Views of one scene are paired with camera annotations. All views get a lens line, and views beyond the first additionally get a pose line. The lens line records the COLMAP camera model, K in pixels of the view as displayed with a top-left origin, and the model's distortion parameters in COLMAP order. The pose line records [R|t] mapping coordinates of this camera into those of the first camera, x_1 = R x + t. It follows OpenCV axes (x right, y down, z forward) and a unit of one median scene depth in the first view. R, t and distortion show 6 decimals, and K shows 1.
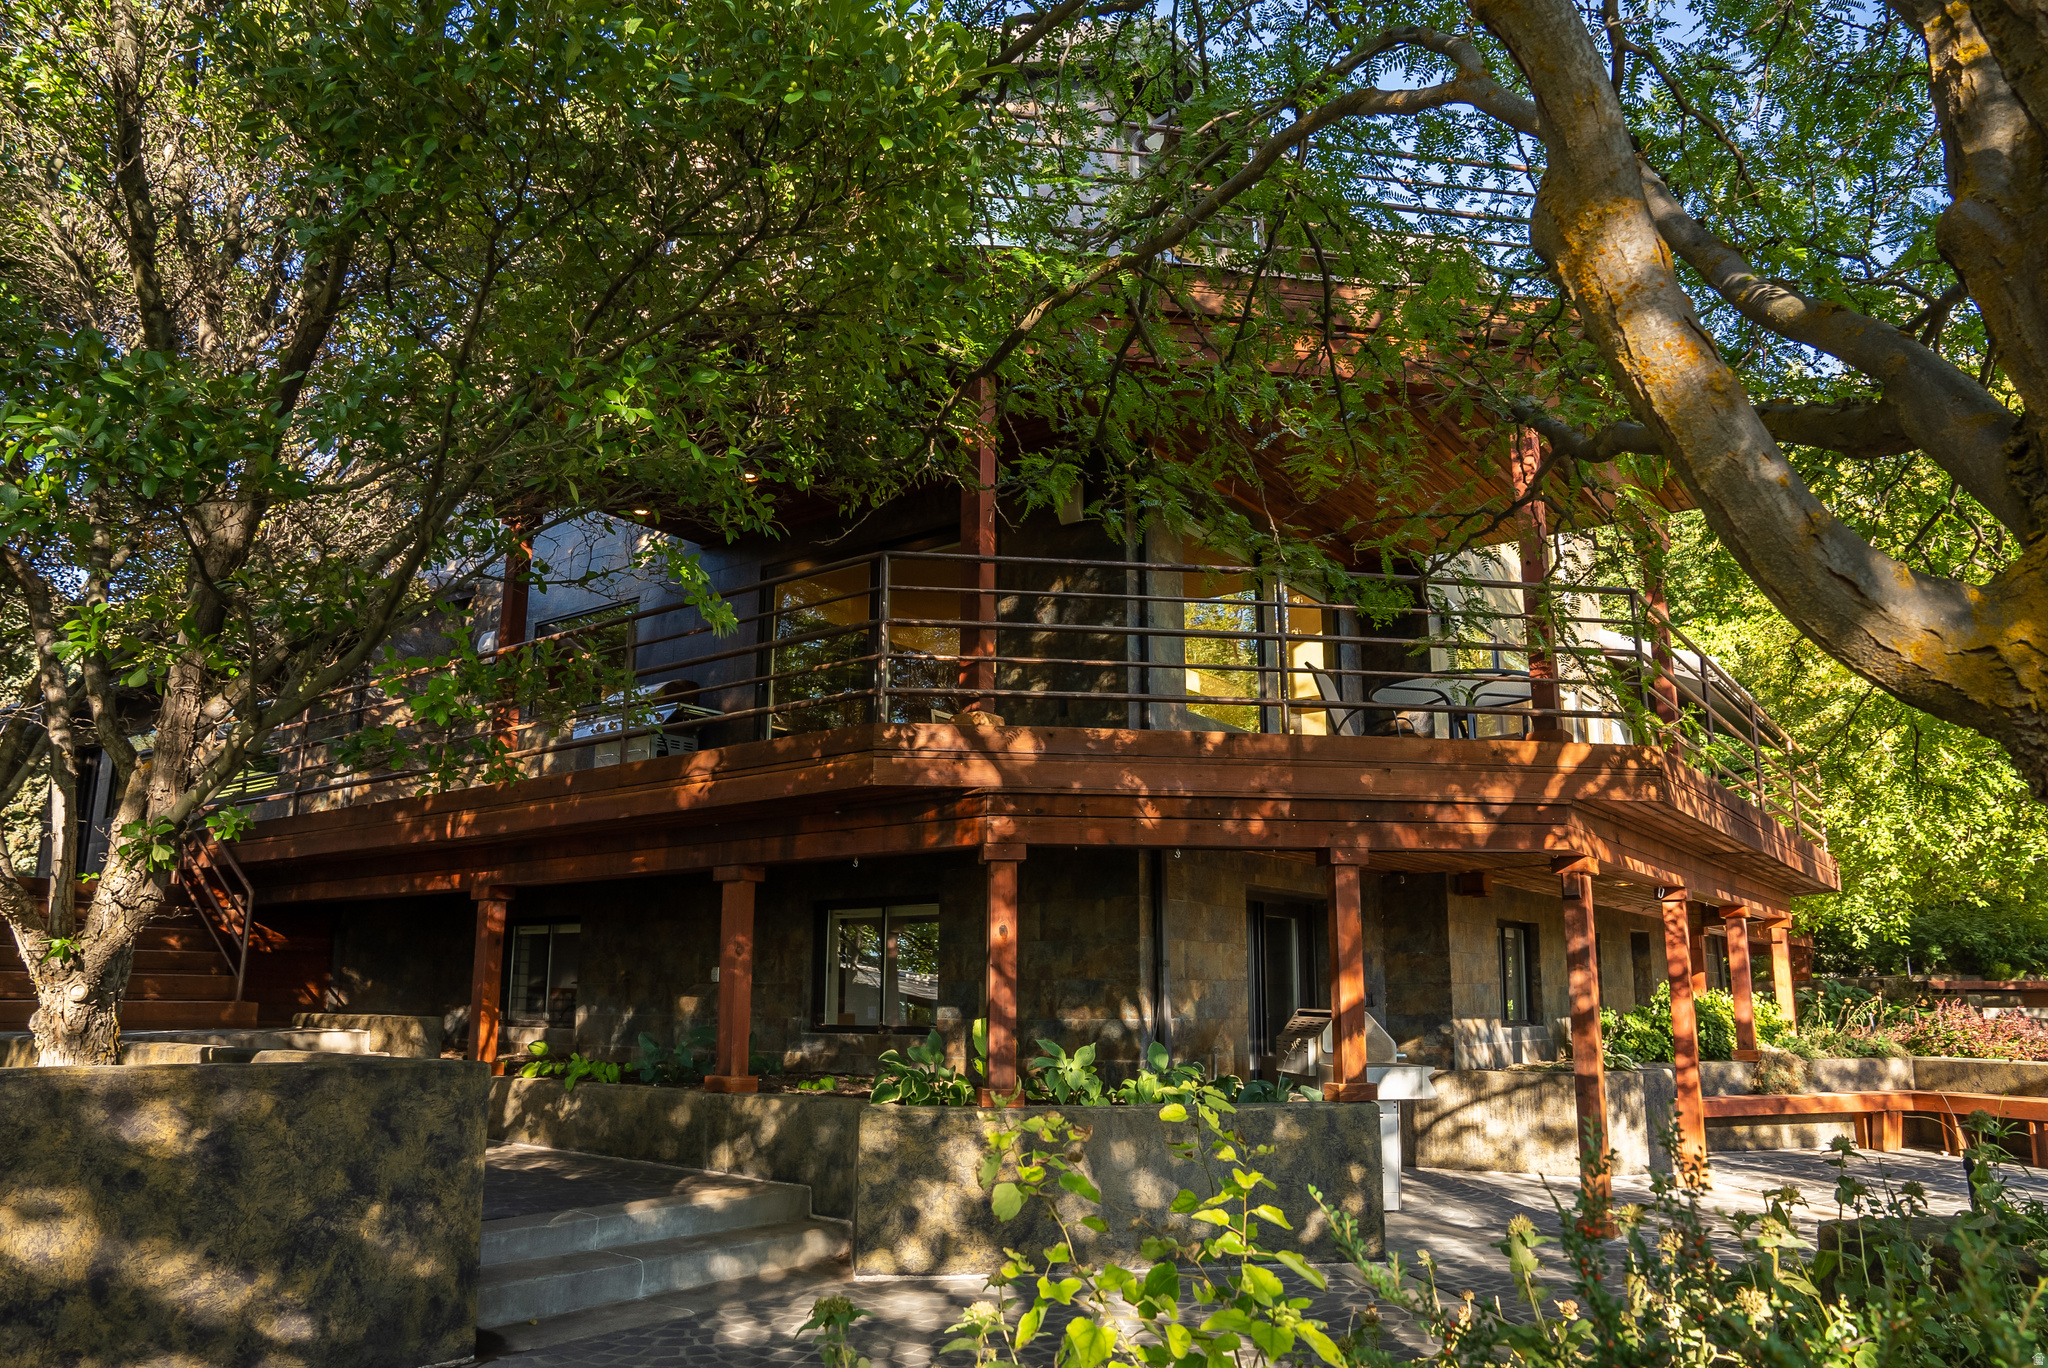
lens RADIAL K [[1440.7, 0, 1020.3], [0, 1440.7, 643.7], [0, 0, 1]] dist [-0.129592, 0.092378]
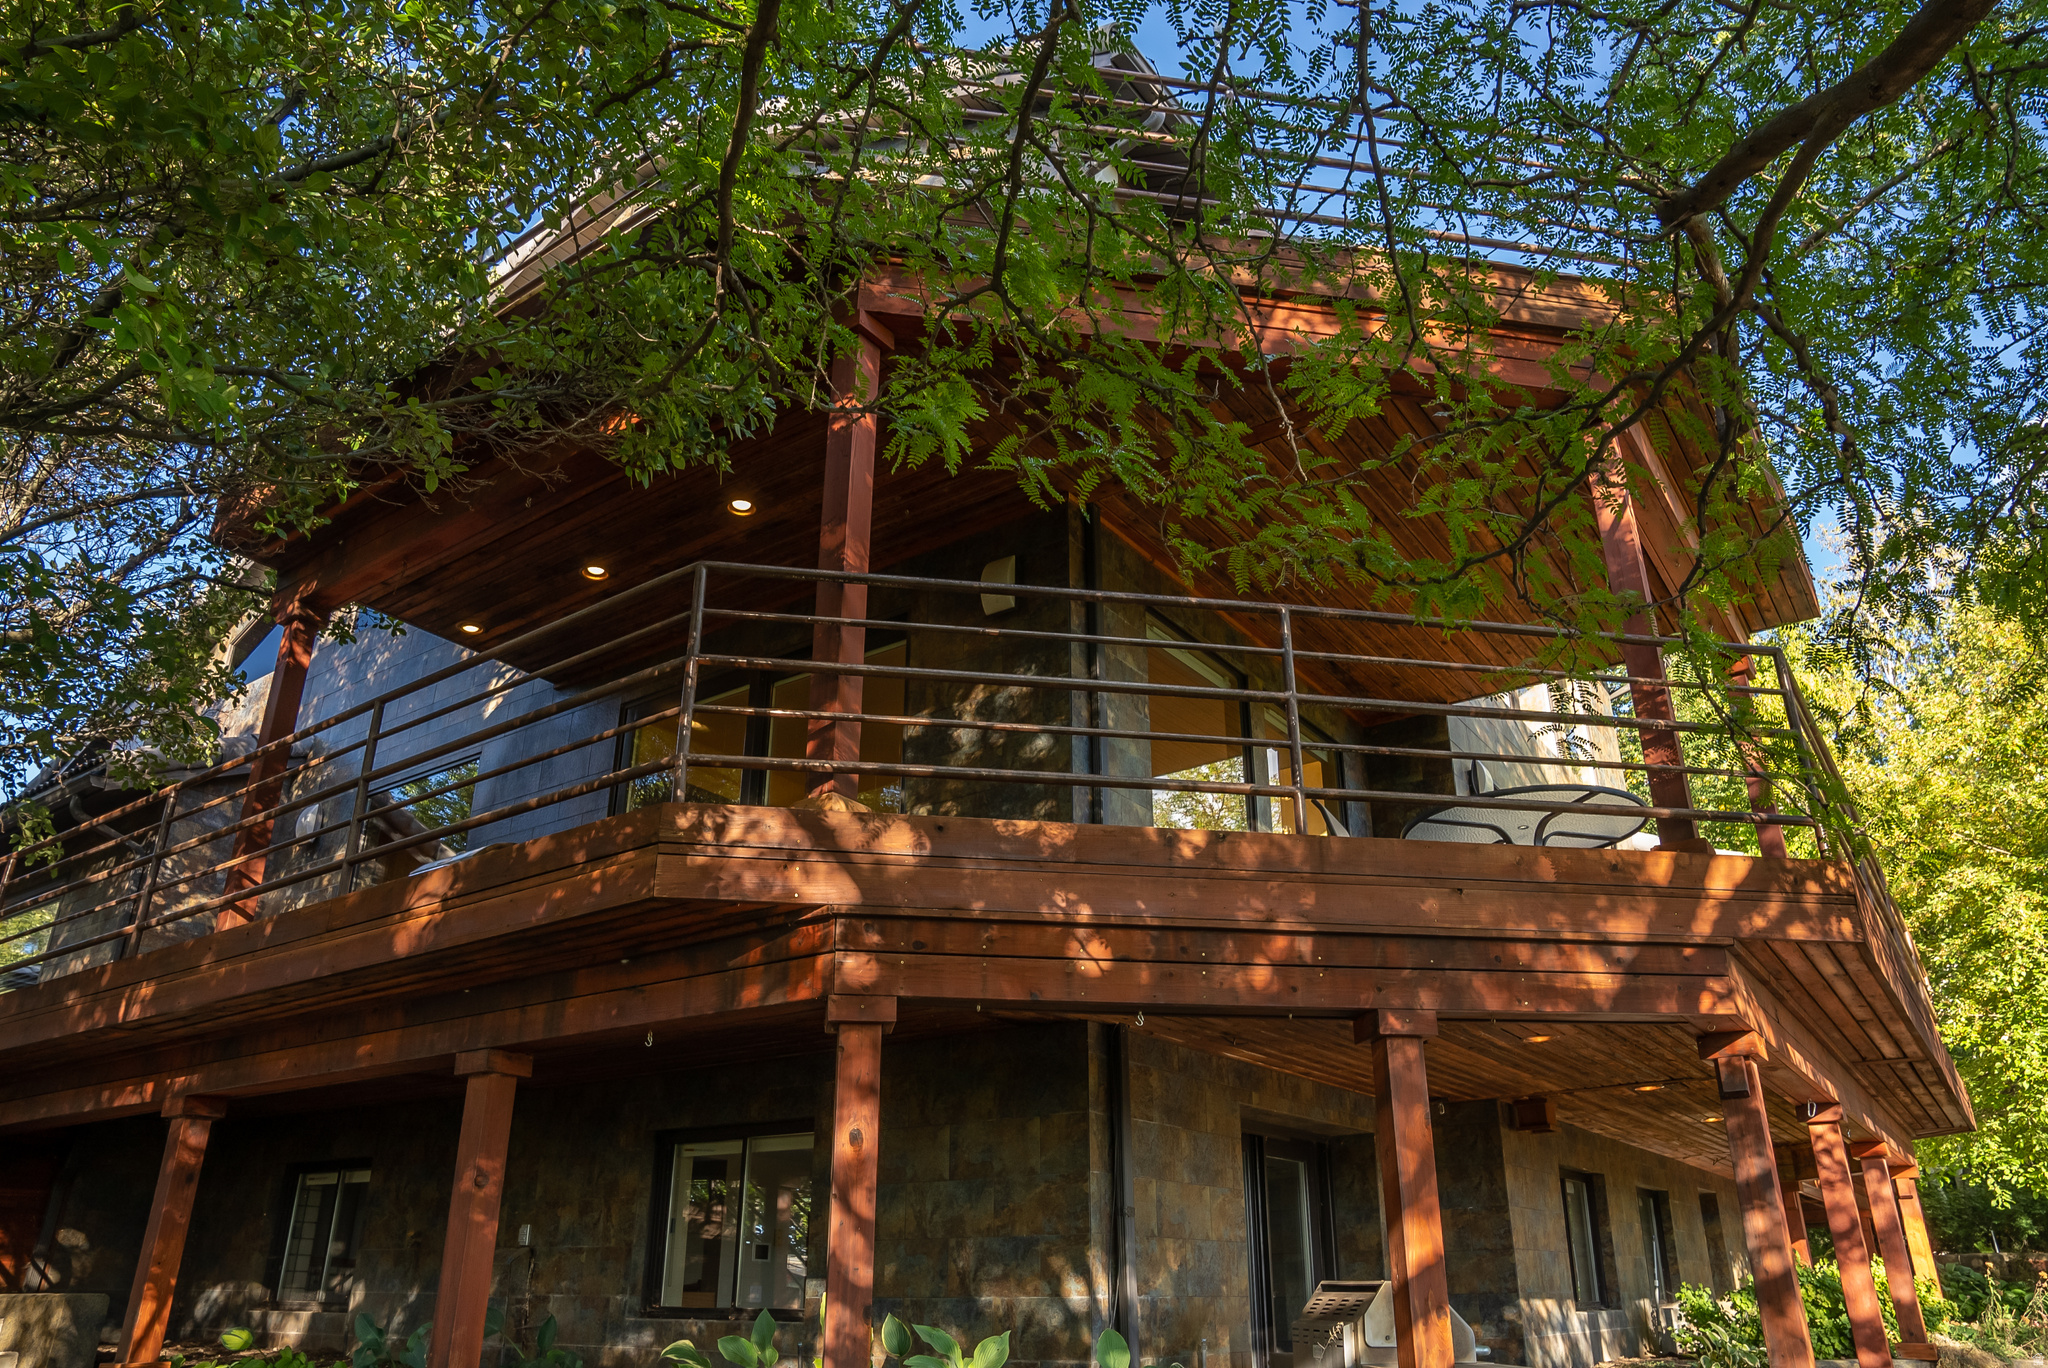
lens RADIAL K [[1440.7, 0, 1020.3], [0, 1440.7, 643.7], [0, 0, 1]] dist [-0.129592, 0.092378]
pose [[0.999844, 0.004894, 0.016942, 0.042370], [-0.001640, 0.982368, -0.186952, 0.094216], [-0.017558, 0.186895, 0.982223, 0.324238]]
